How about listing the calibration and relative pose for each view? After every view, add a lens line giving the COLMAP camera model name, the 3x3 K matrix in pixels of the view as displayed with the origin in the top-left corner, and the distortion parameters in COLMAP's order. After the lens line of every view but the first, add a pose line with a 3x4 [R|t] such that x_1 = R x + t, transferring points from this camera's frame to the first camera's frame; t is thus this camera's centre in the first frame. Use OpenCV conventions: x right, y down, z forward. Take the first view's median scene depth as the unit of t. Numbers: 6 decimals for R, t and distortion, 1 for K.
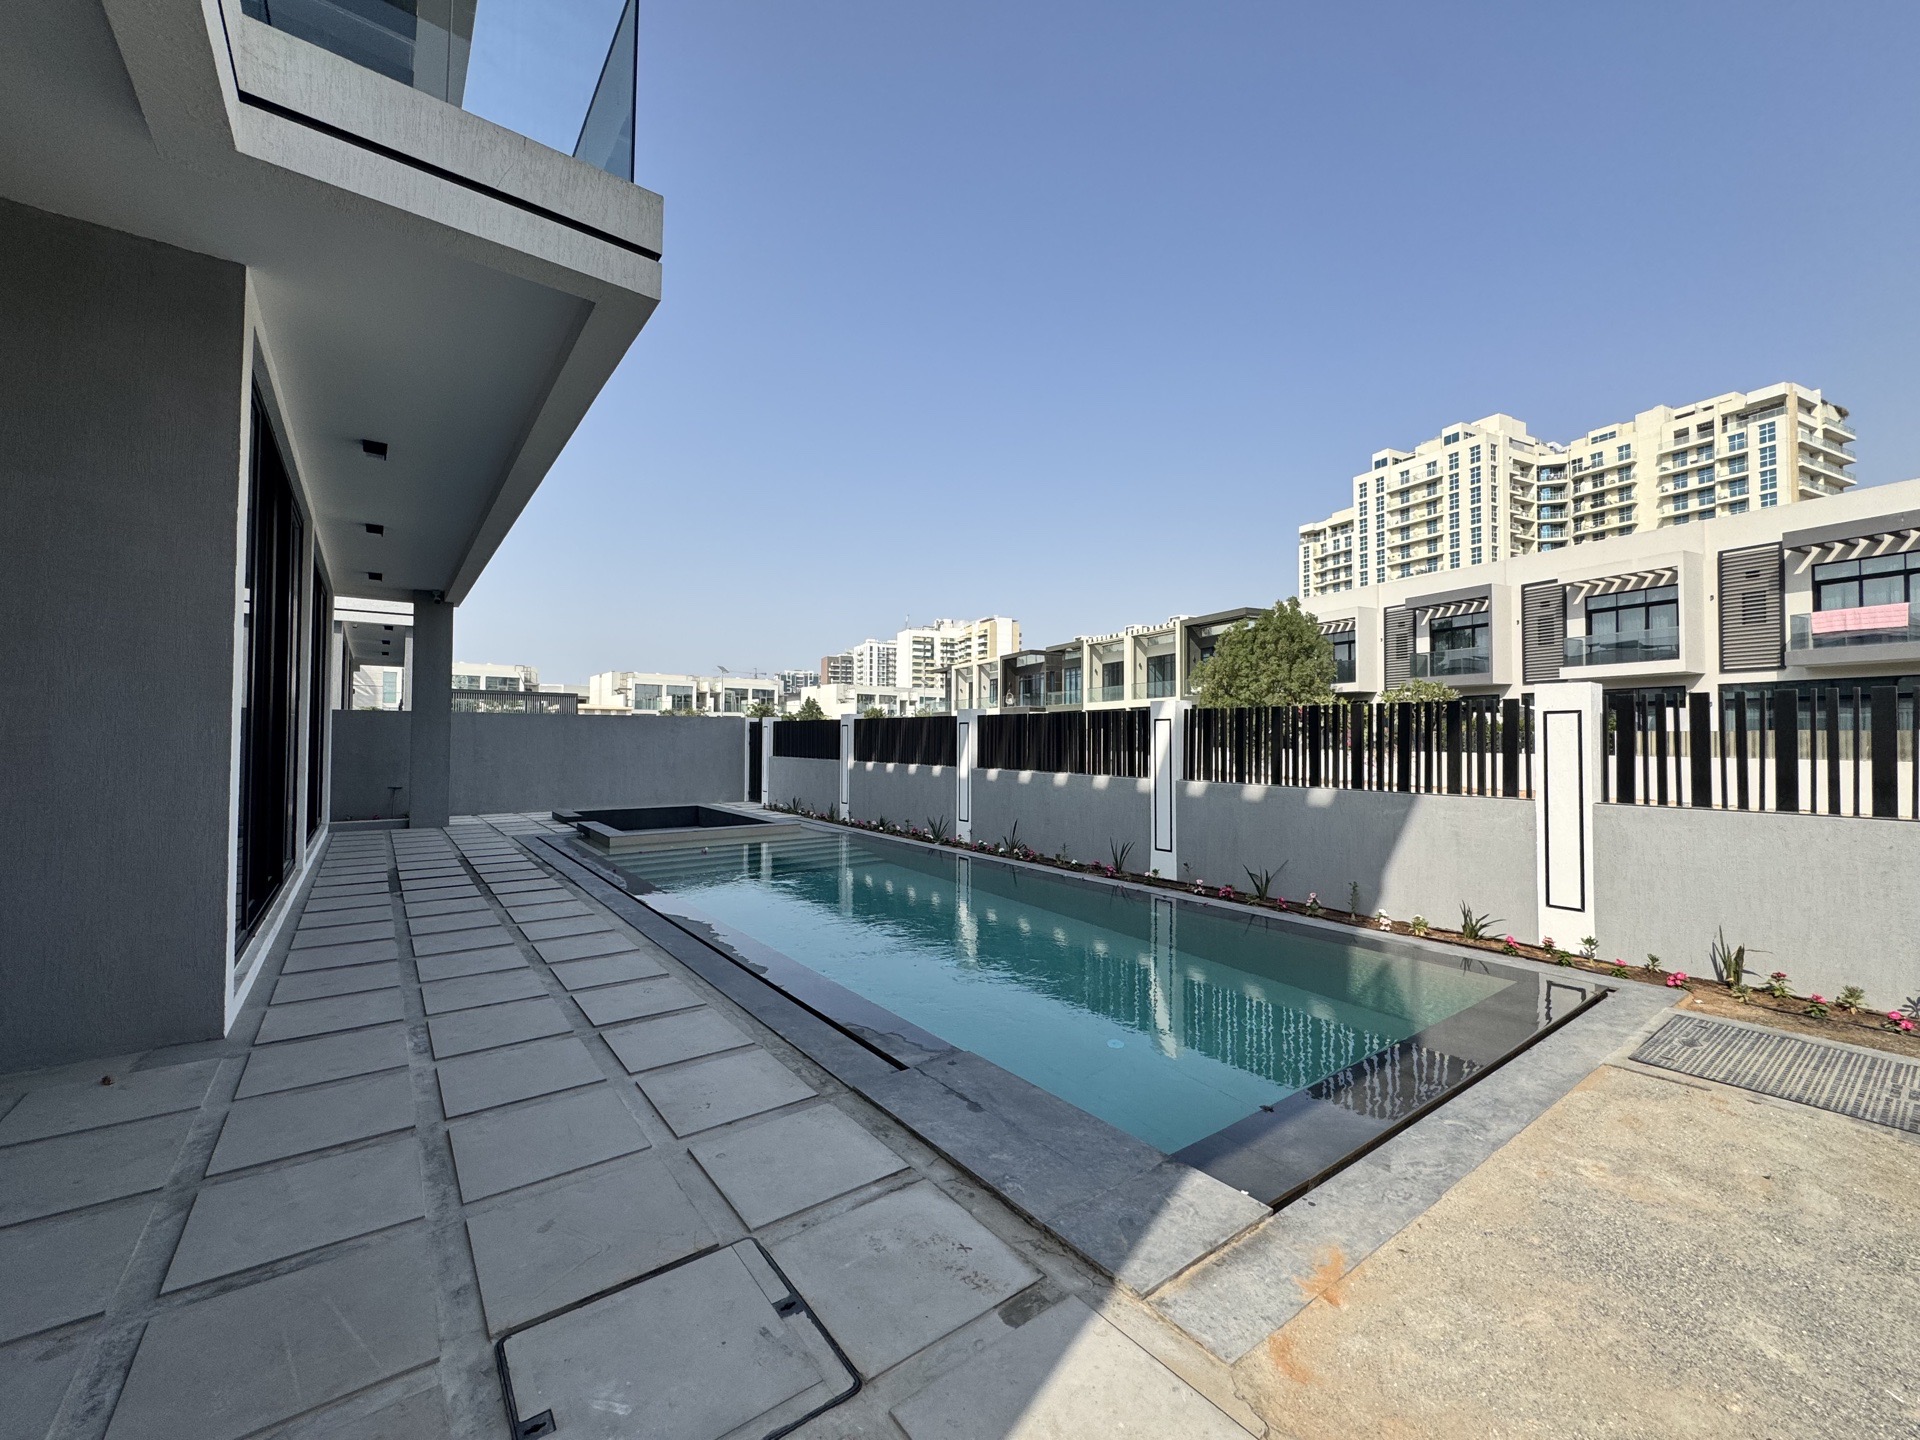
lens RADIAL K [[764.4, 0, 956.6], [0, 764.4, 718.3], [0, 0, 1]] dist [-0.004067, 0.000347]
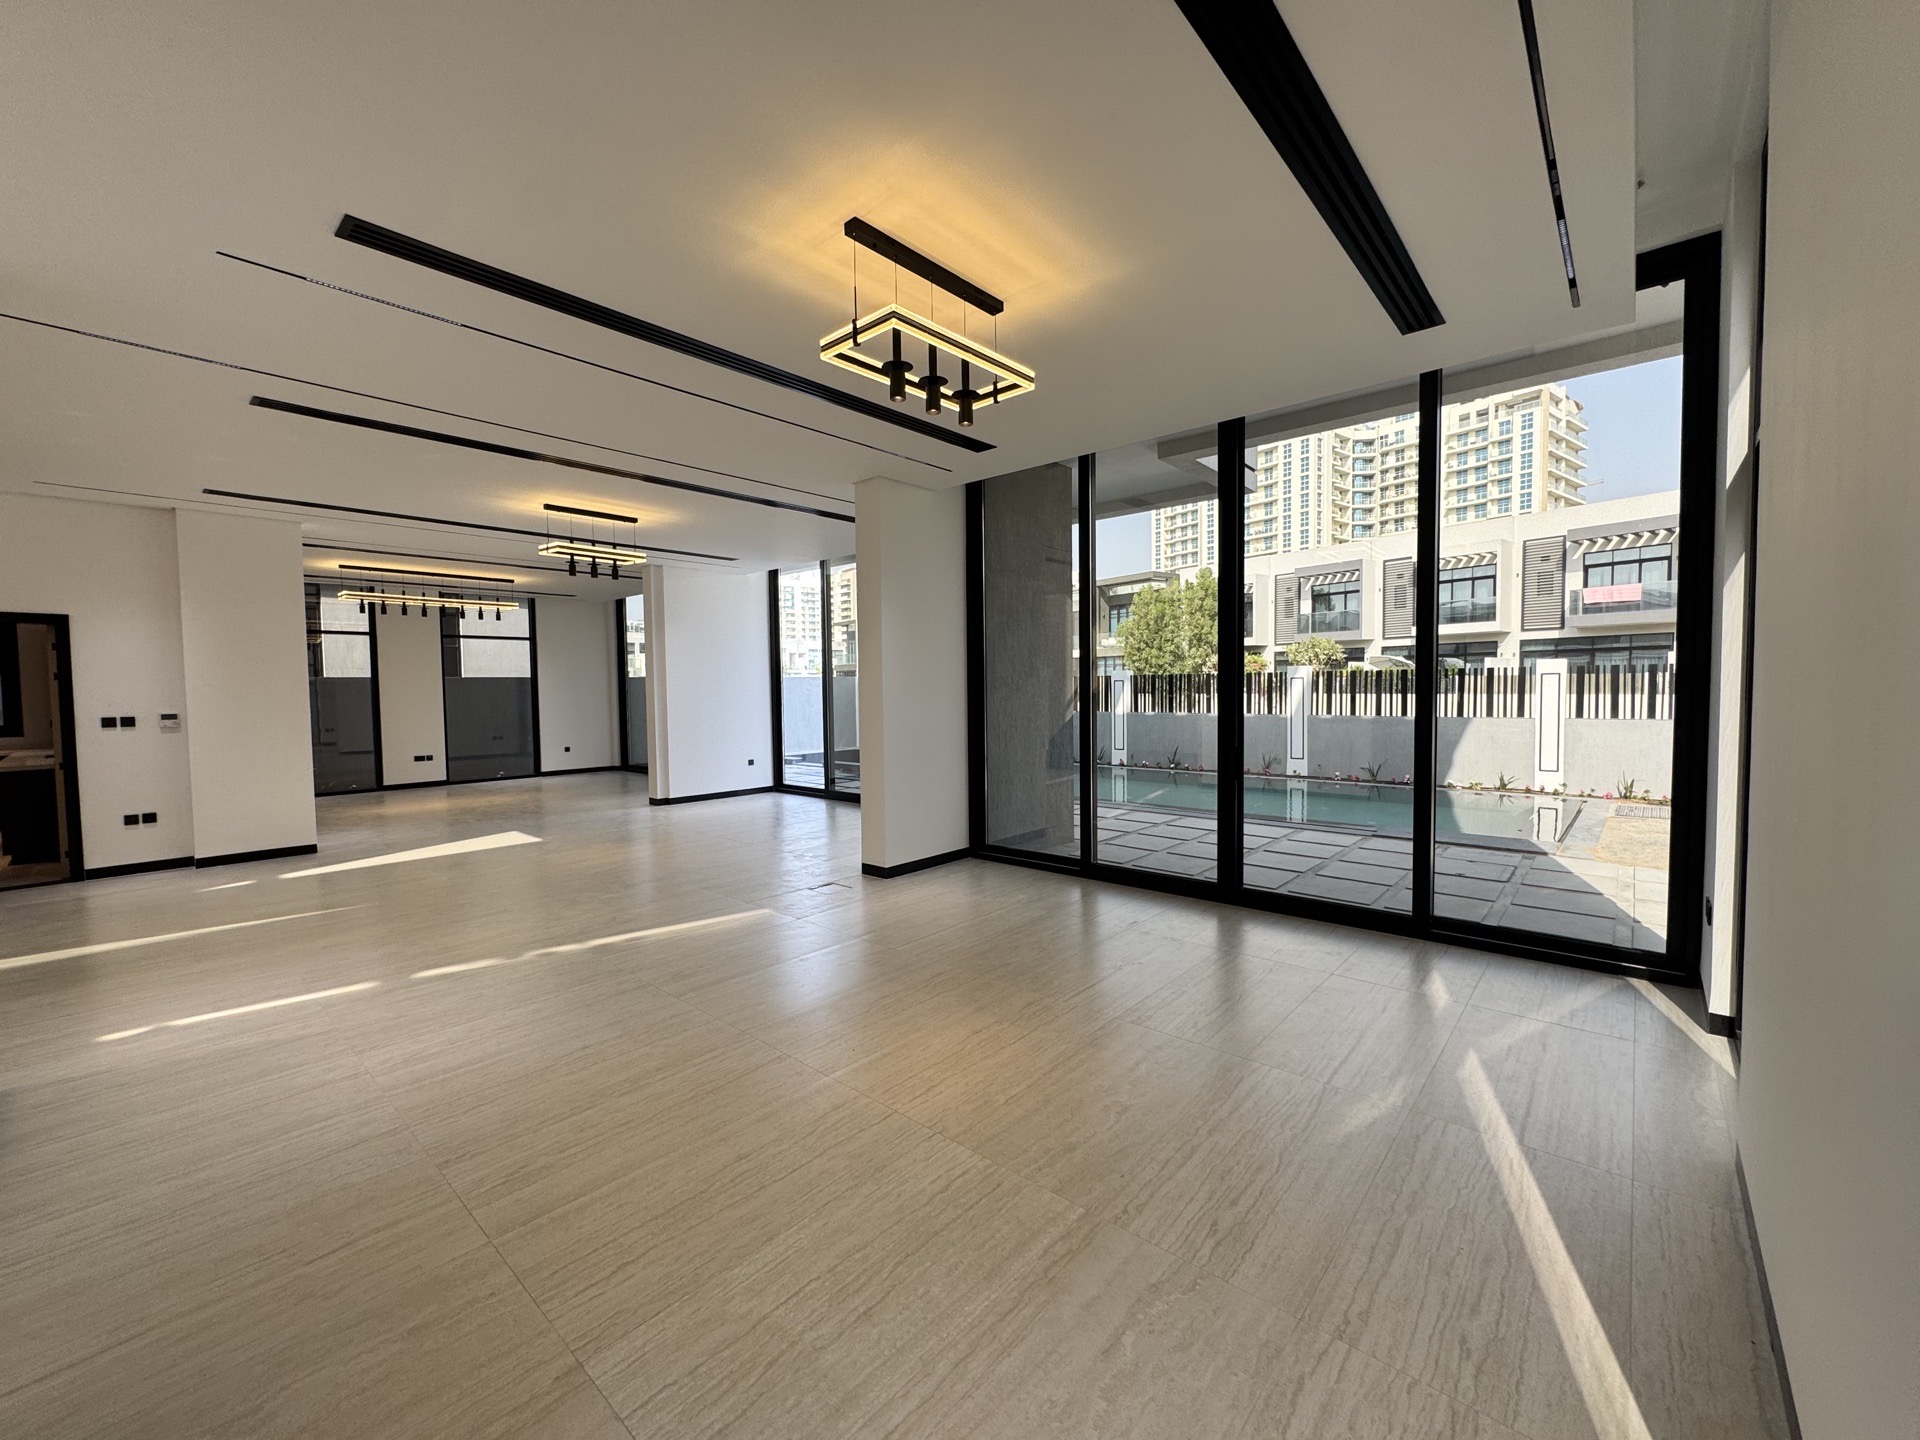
lens RADIAL K [[764.4, 0, 955.3], [0, 764.4, 718.1], [0, 0, 1]] dist [-0.004067, 0.000347]
pose [[0.981696, -0.025965, 0.188674, -0.055487], [0.013467, 0.997647, 0.067226, -0.002352], [-0.189976, -0.063455, 0.979736, -0.033244]]
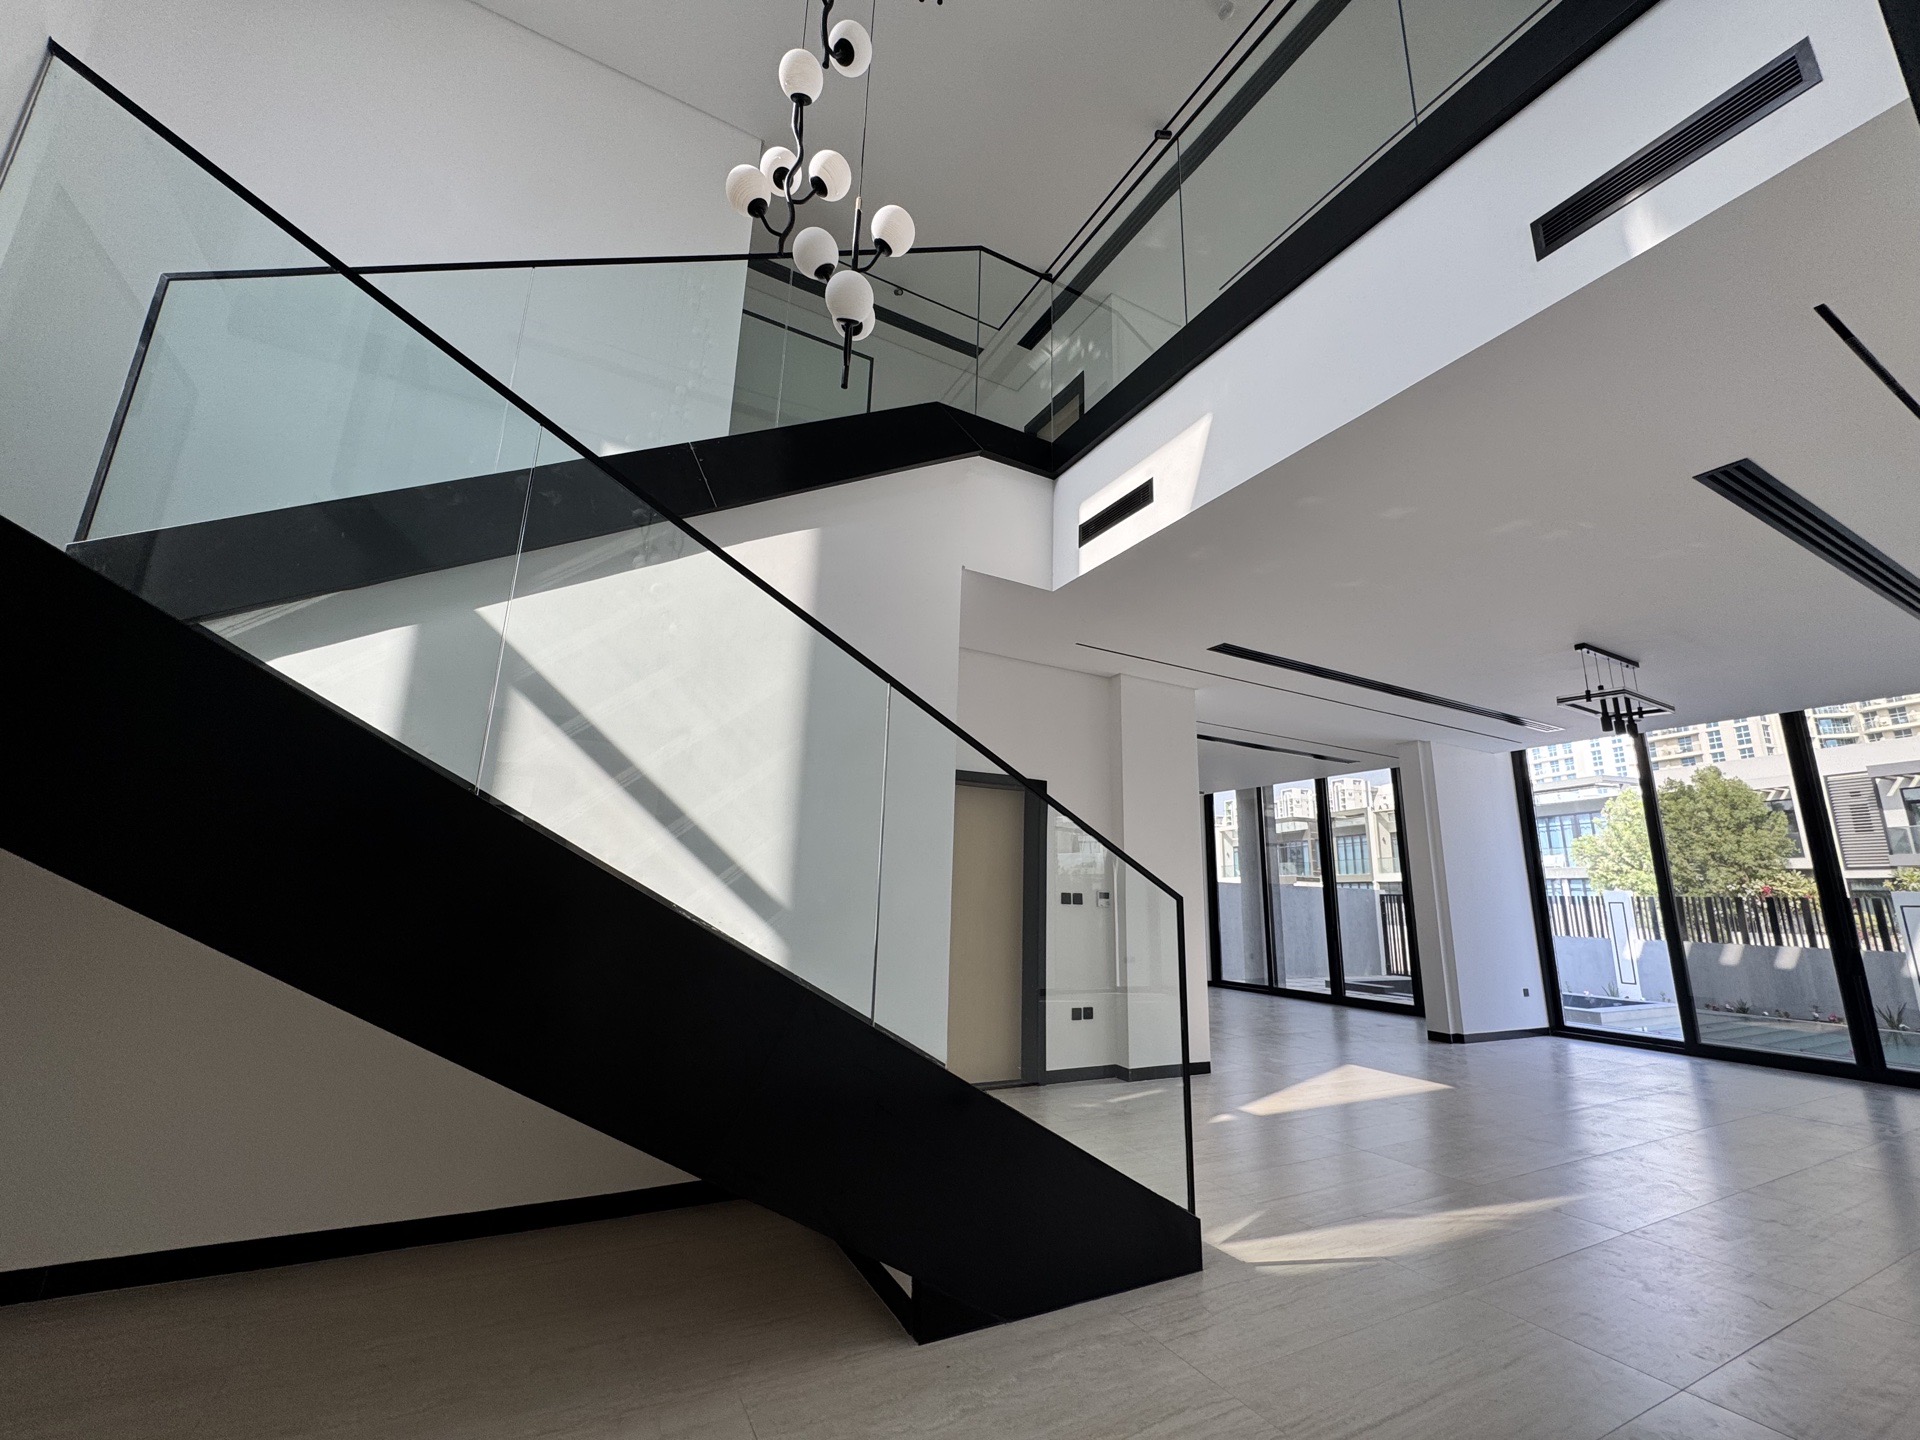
lens RADIAL K [[764.4, 0, 959.8], [0, 764.4, 721.0], [0, 0, 1]] dist [-0.004067, 0.000347]
pose [[0.987494, -0.011923, -0.157205, -0.105076], [-0.020856, 0.978494, -0.205219, -0.000078], [0.156271, 0.205931, 0.966008, -0.019505]]
